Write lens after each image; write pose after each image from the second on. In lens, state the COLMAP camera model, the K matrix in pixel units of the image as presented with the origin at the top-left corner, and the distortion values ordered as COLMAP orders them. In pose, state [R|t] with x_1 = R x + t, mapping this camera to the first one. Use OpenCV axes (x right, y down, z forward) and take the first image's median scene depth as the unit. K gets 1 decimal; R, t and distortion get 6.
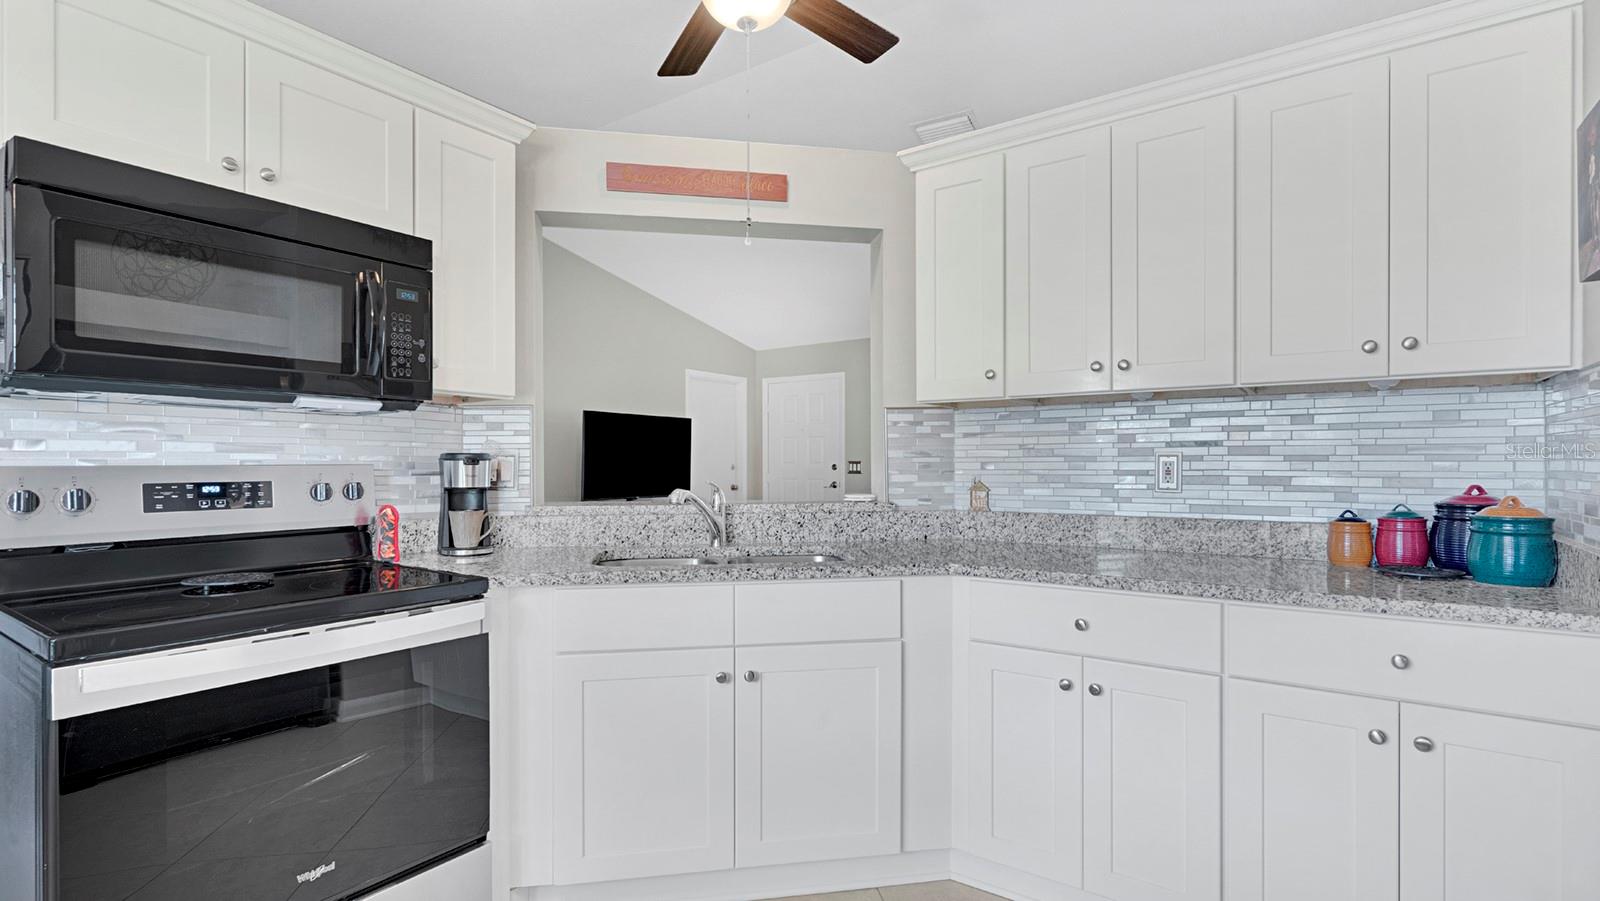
lens RADIAL K [[752.7, 0, 793.0], [0, 752.7, 461.4], [0, 0, 1]] dist [-0.003525, -0.000280]
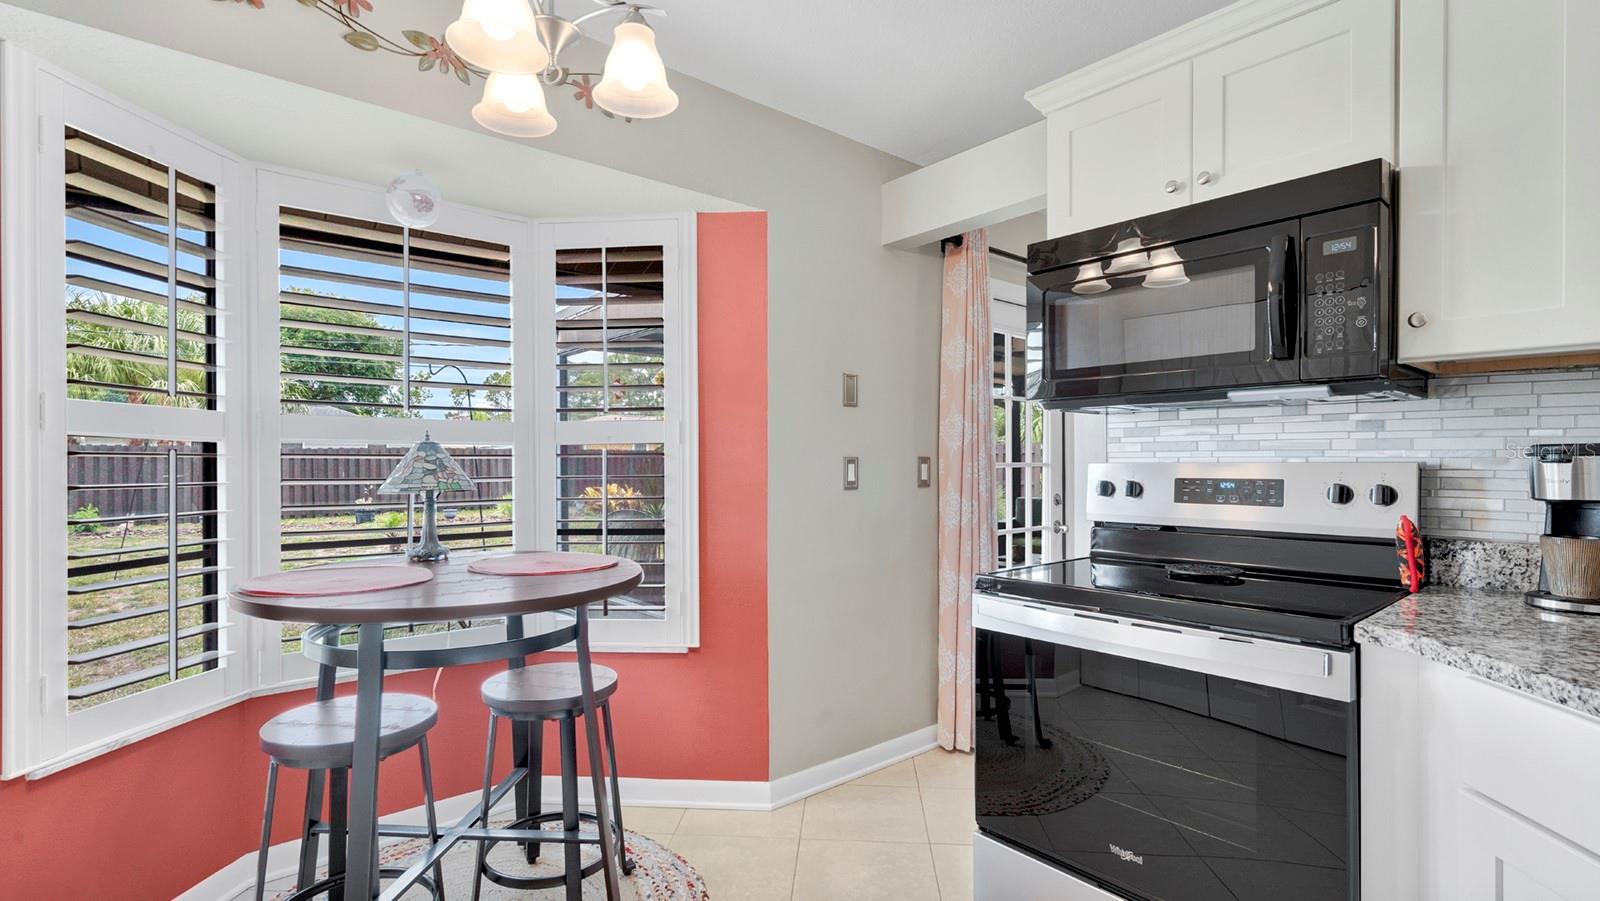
lens RADIAL K [[752.7, 0, 793.0], [0, 752.7, 461.4], [0, 0, 1]] dist [-0.003525, -0.000280]
pose [[-0.245049, 0.002916, -0.969506, 0.391866], [0.001563, 0.999995, 0.002612, -0.000157], [0.969509, -0.000875, -0.245053, 0.652347]]
